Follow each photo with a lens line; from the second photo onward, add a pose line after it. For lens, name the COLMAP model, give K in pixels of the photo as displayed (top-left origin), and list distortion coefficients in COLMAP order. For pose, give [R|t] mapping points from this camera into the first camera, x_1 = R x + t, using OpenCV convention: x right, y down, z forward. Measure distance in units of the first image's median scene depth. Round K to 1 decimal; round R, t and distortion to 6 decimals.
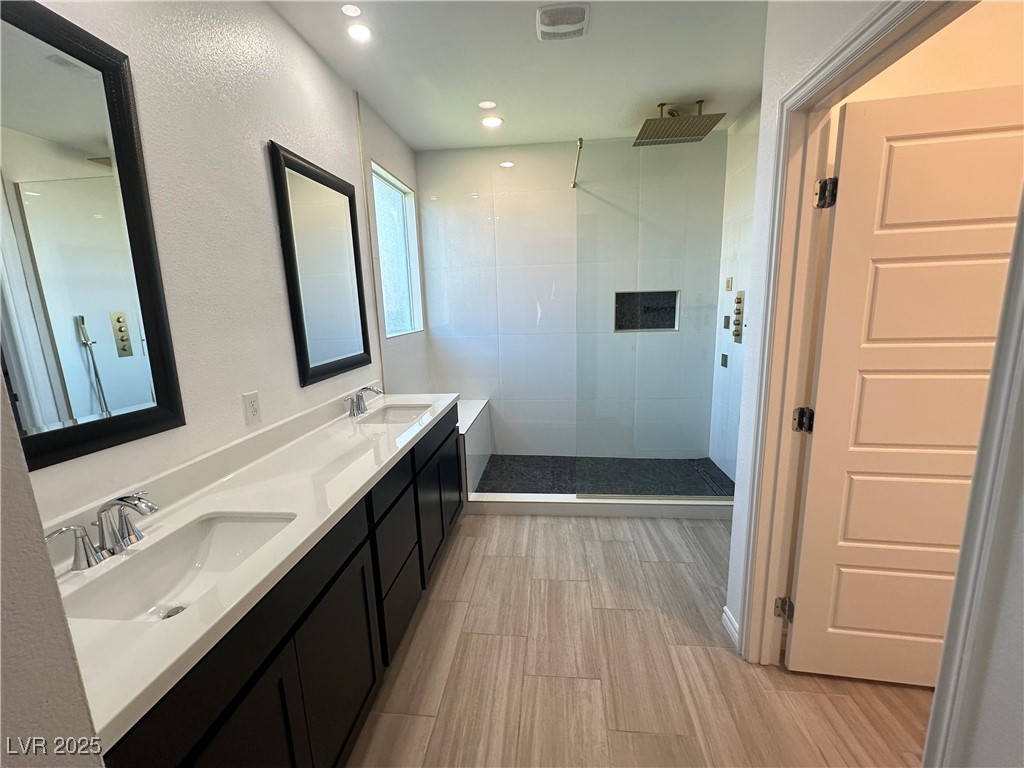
lens RADIAL K [[428.4, 0, 511.6], [0, 428.4, 385.0], [0, 0, 1]] dist [-0.002779, 0.000661]
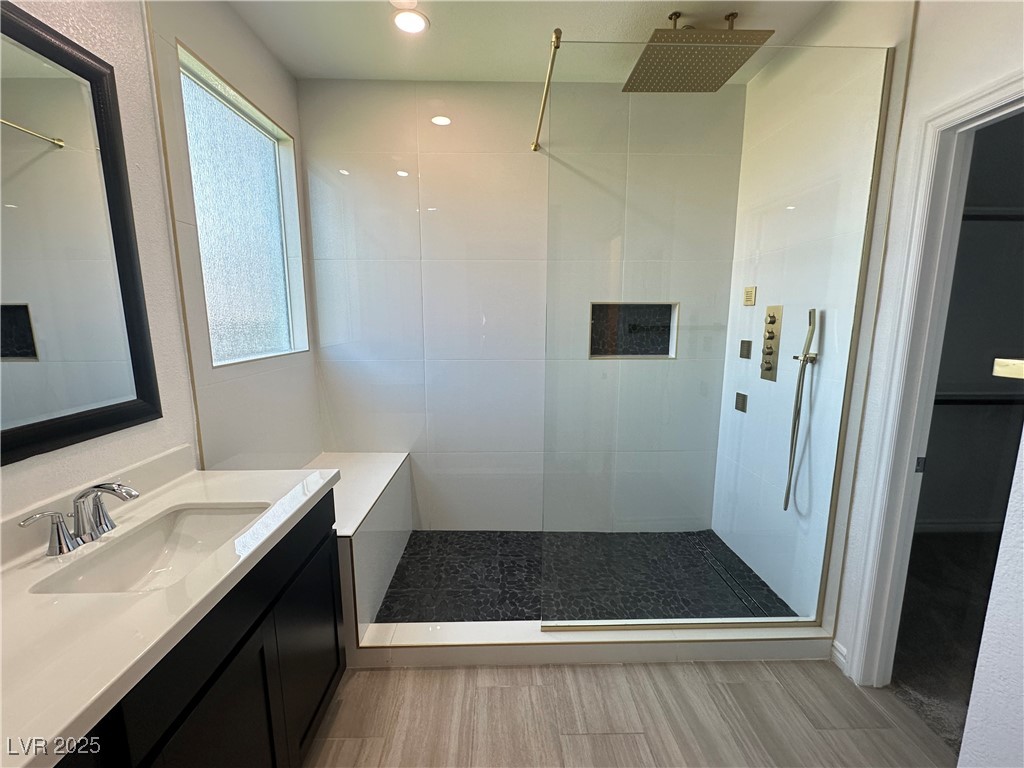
lens RADIAL K [[428.4, 0, 511.6], [0, 428.4, 385.0], [0, 0, 1]] dist [-0.002779, 0.000661]
pose [[0.991890, 0.010514, 0.126663, 0.024602], [-0.006467, 0.999457, -0.032322, -0.061878], [-0.126934, 0.031241, 0.991419, 0.345191]]
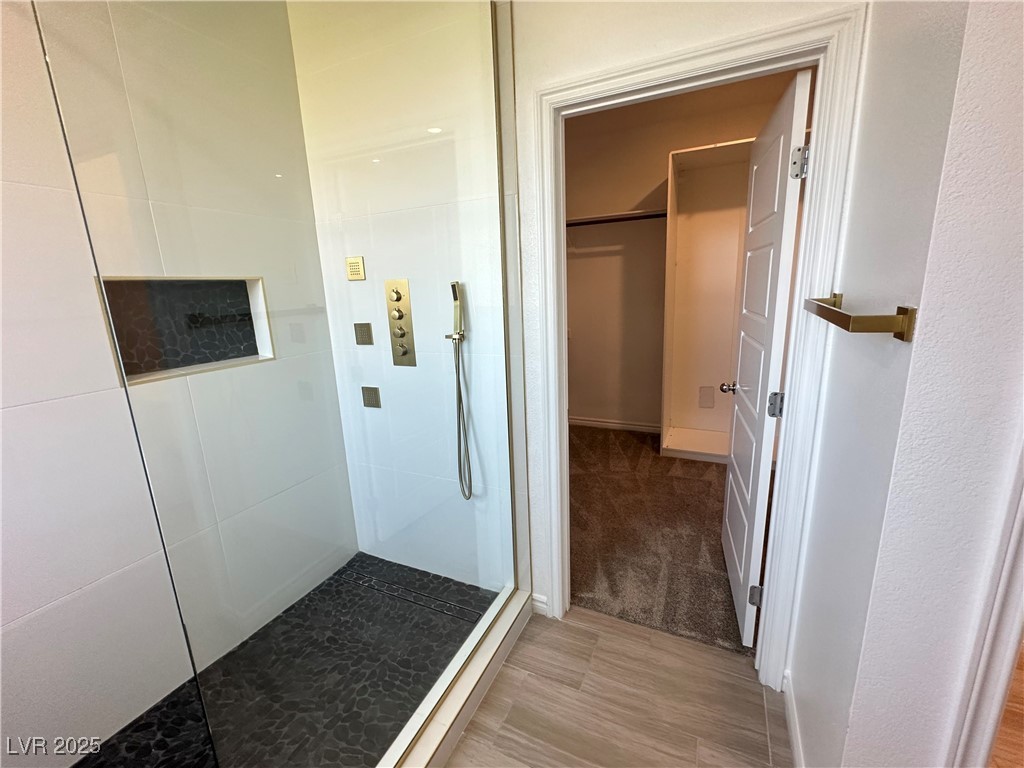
lens RADIAL K [[428.4, 0, 511.6], [0, 428.4, 385.0], [0, 0, 1]] dist [-0.002779, 0.000661]
pose [[0.341896, -0.193465, 0.919608, 0.014429], [0.204829, 0.970393, 0.127997, -0.112964], [-0.917143, 0.144600, 0.371401, 0.608631]]
